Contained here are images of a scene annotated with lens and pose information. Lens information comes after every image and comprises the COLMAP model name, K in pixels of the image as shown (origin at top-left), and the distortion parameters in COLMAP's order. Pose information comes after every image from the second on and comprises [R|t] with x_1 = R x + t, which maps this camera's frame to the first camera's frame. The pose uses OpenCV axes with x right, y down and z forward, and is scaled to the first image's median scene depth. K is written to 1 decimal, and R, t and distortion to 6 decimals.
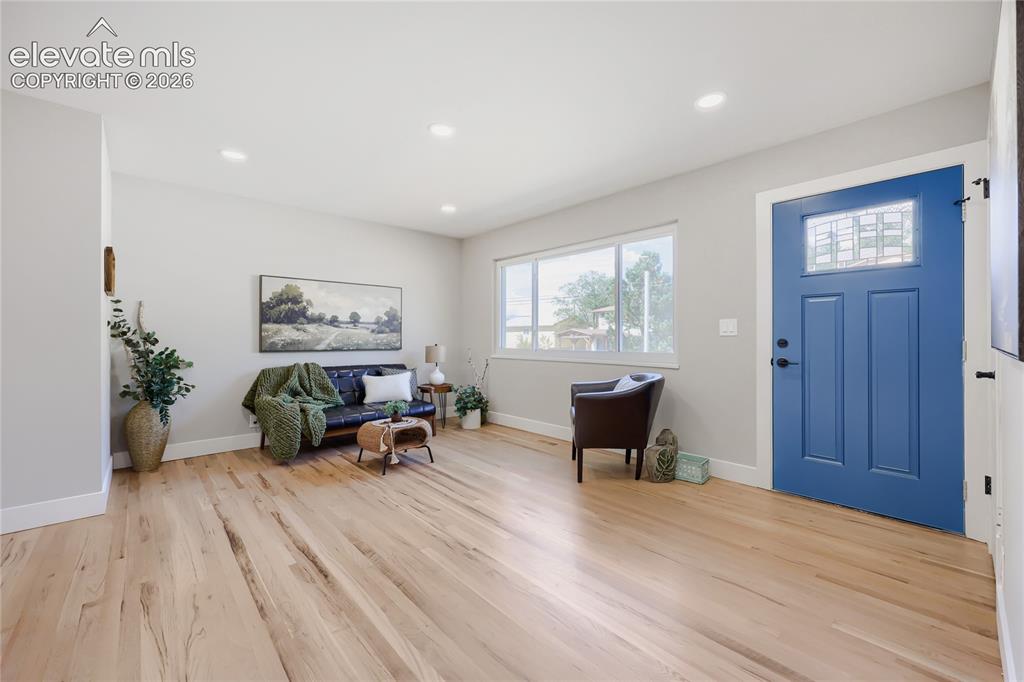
lens RADIAL K [[411.0, 0, 516.8], [0, 411.0, 337.6], [0, 0, 1]] dist [-0.003393, 0.000296]
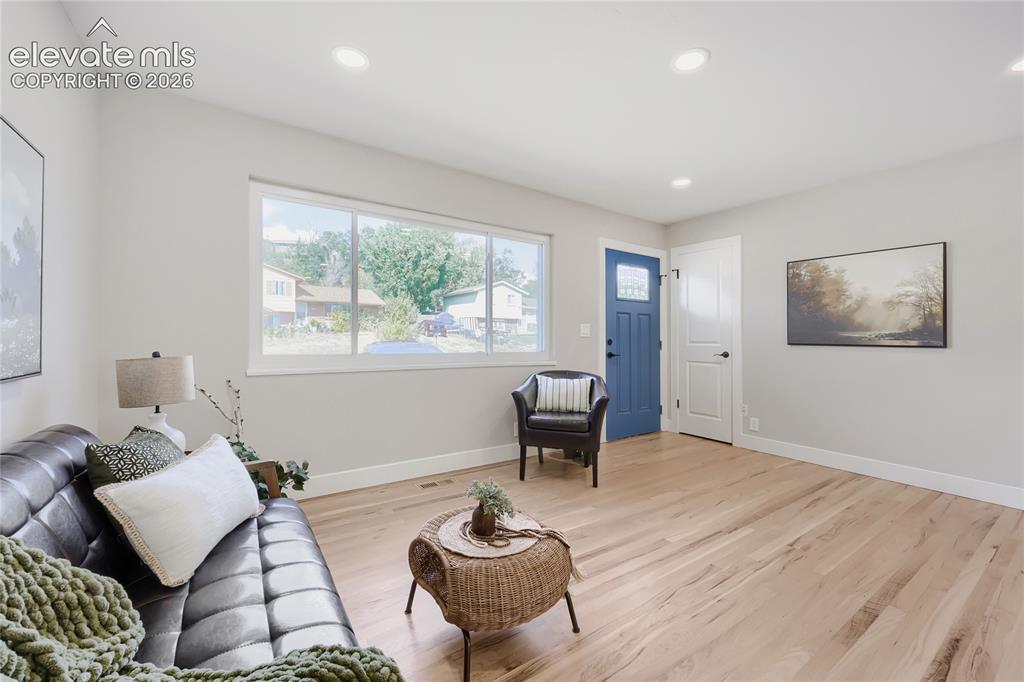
lens RADIAL K [[411.0, 0, 515.4], [0, 411.0, 331.3], [0, 0, 1]] dist [-0.003393, 0.000296]
pose [[0.147366, 0.021076, 0.988857, -0.613569], [-0.007032, 0.999770, -0.020260, 0.004588], [-0.989057, -0.003968, 0.147480, 0.767553]]
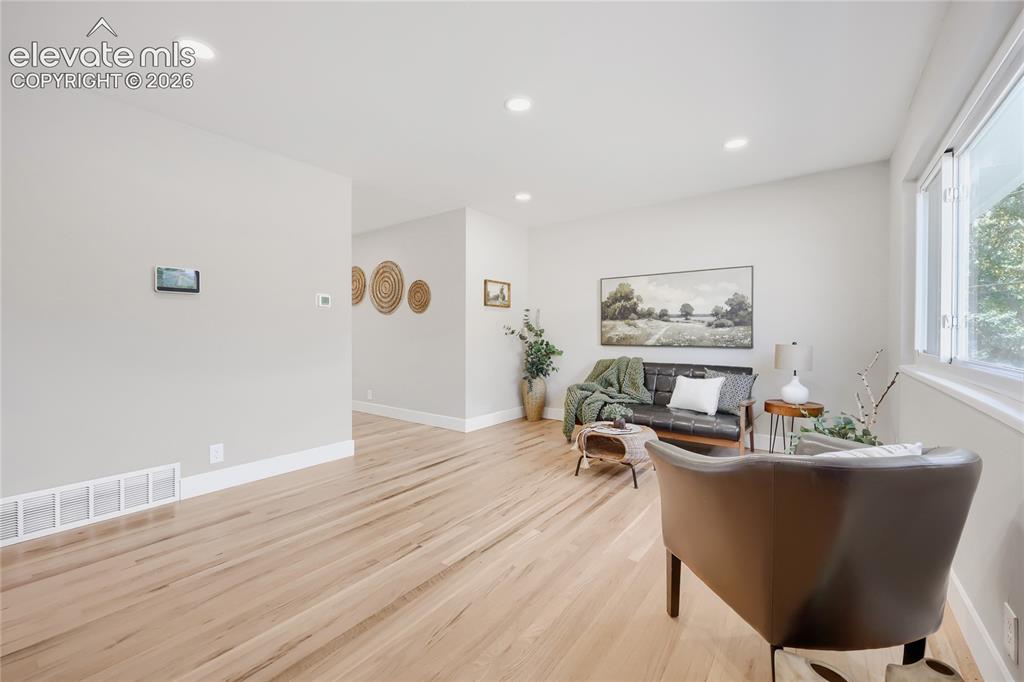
lens RADIAL K [[411.0, 0, 512.8], [0, 411.0, 337.3], [0, 0, 1]] dist [-0.003393, 0.000296]
pose [[0.176865, 0.007119, -0.984209, 0.451679], [0.000139, 0.999974, 0.007258, 0.004017], [0.984235, -0.001421, 0.176859, 0.525935]]
